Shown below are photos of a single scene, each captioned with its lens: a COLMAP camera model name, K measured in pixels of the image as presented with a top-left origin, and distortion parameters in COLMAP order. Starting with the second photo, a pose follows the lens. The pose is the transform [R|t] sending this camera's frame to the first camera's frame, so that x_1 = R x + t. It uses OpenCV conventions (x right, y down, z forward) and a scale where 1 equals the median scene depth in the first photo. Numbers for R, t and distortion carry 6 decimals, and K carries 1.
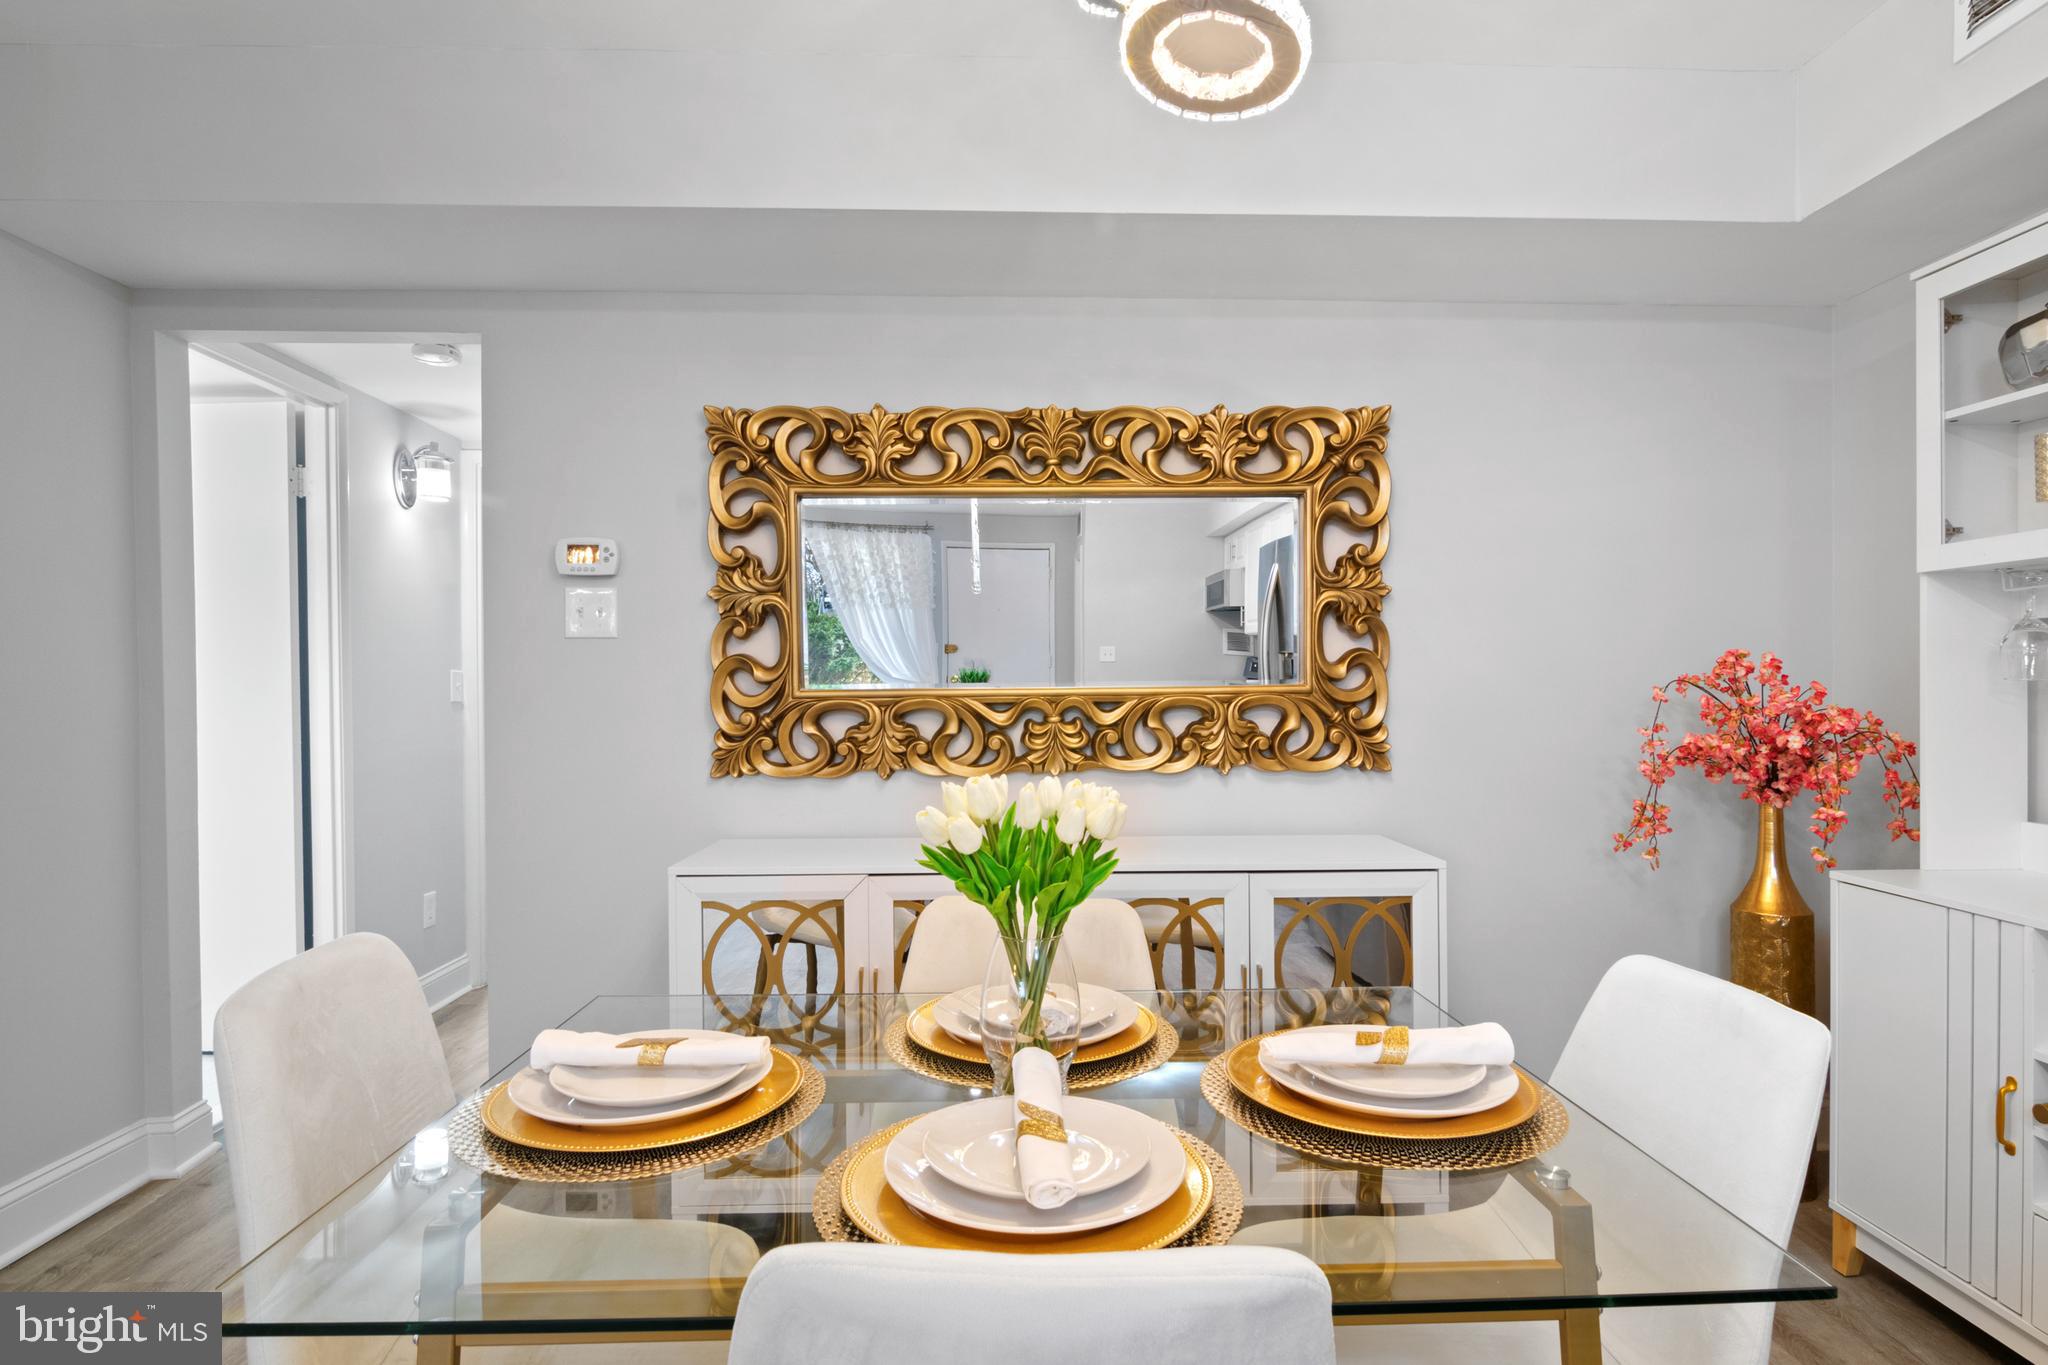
lens RADIAL K [[1048.7, 0, 1014.9], [0, 1048.7, 690.5], [0, 0, 1]] dist [-0.003622, -0.011506]
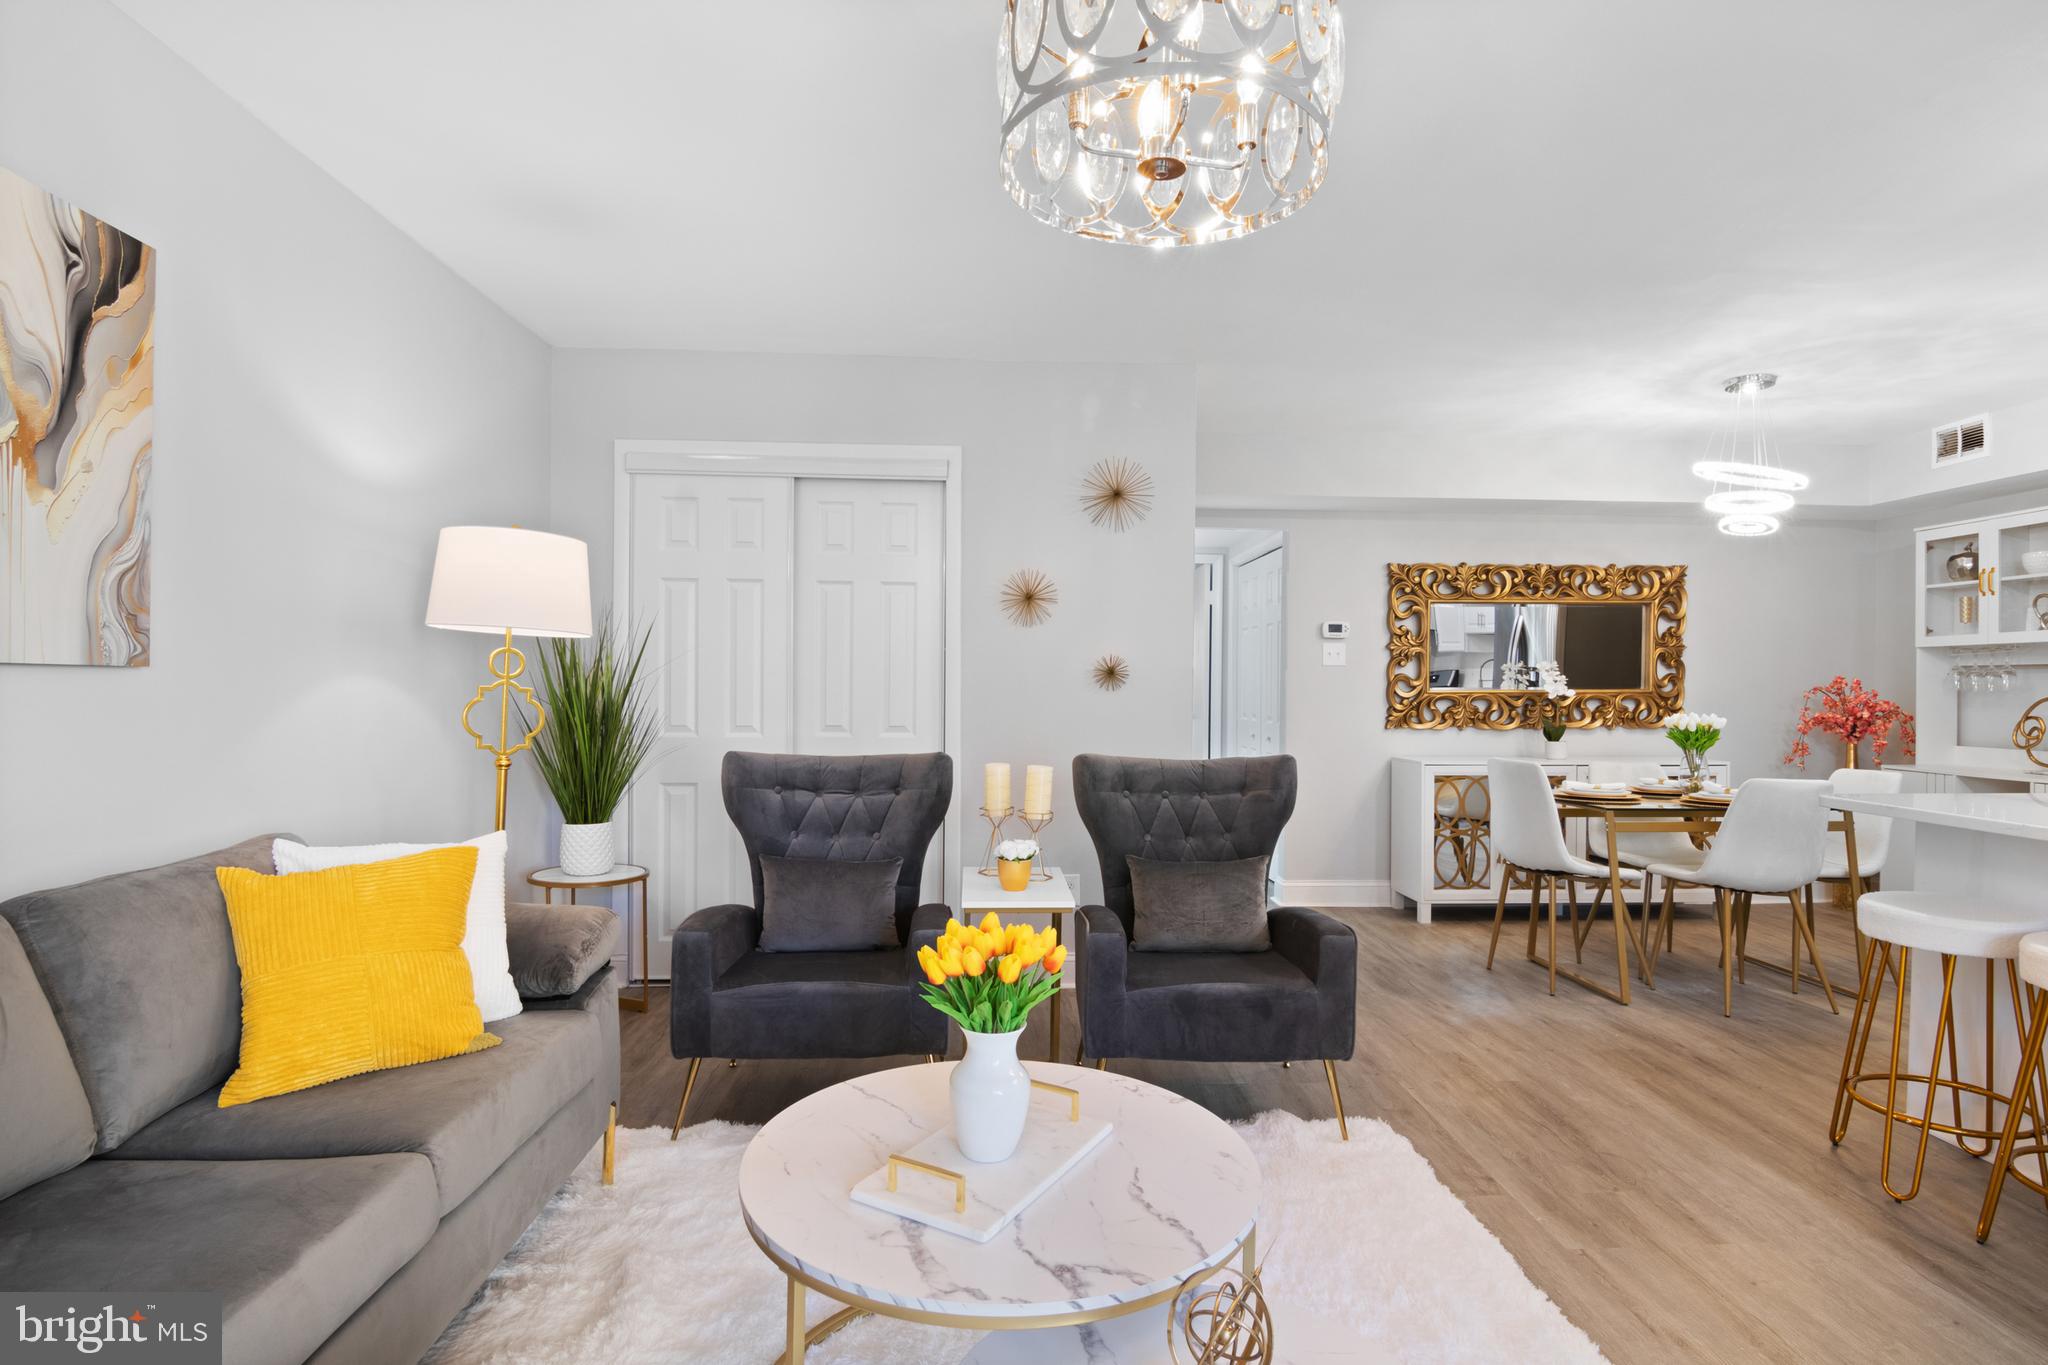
lens RADIAL K [[1048.7, 0, 1036.9], [0, 1048.7, 701.5], [0, 0, 1]] dist [-0.003622, -0.011506]
pose [[0.999519, 0.007829, 0.030010, -1.107313], [-0.008056, 0.999940, 0.007440, 0.014293], [-0.029950, -0.007678, 0.999522, -1.208349]]
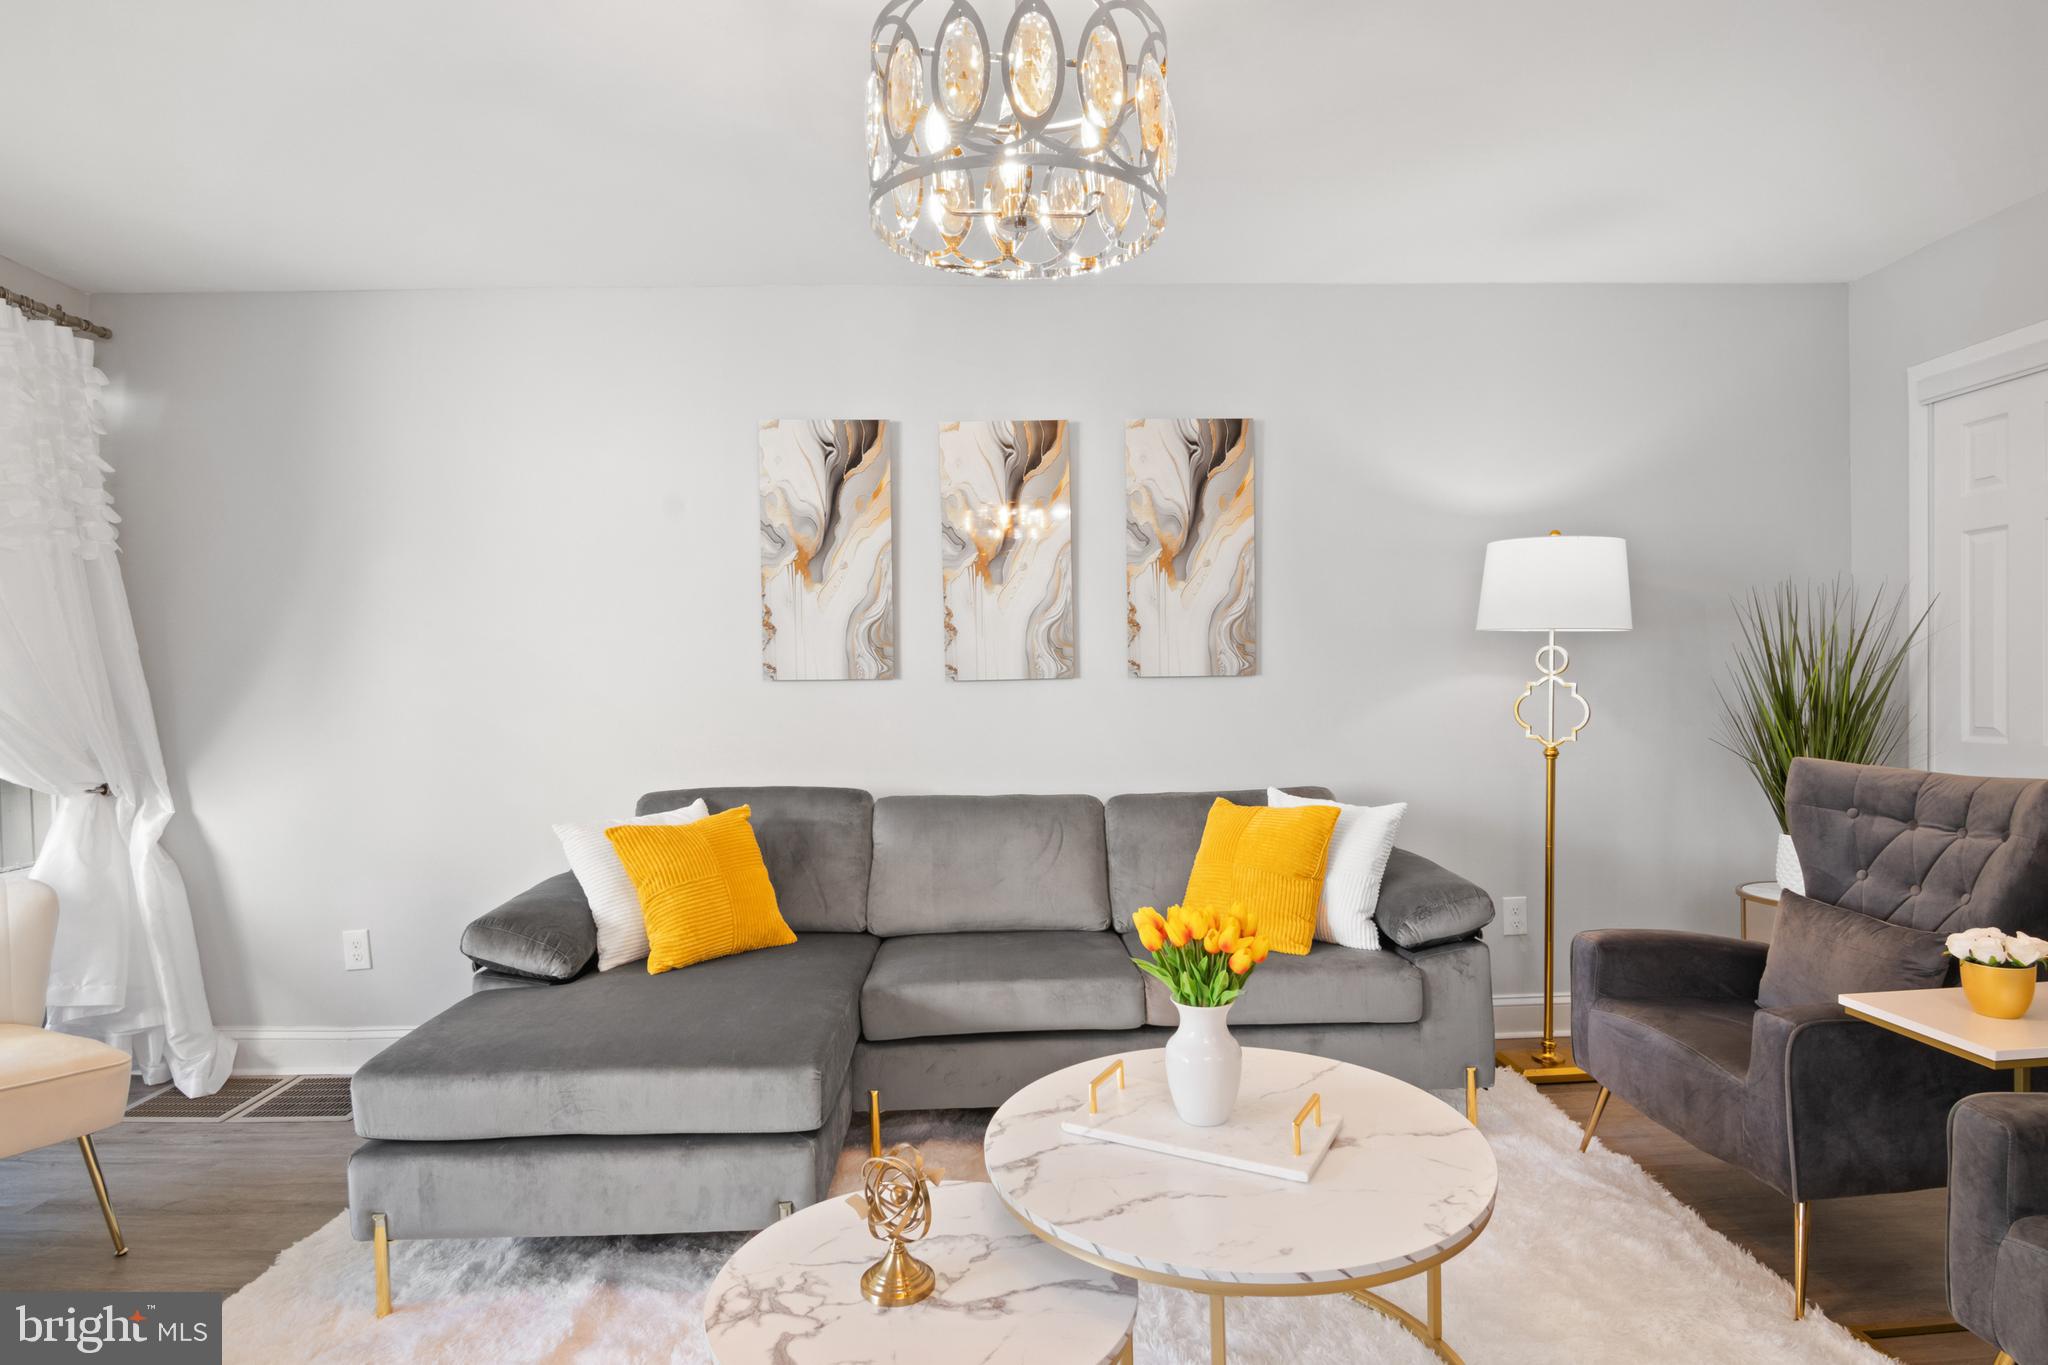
lens RADIAL K [[1048.7, 0, 1040.3], [0, 1048.7, 718.0], [0, 0, 1]] dist [-0.003622, -0.011506]
pose [[0.015831, 0.027667, -0.999492, -0.453244], [0.010216, 0.999560, 0.027831, 0.013678], [0.999822, -0.010652, 0.015542, -0.686102]]
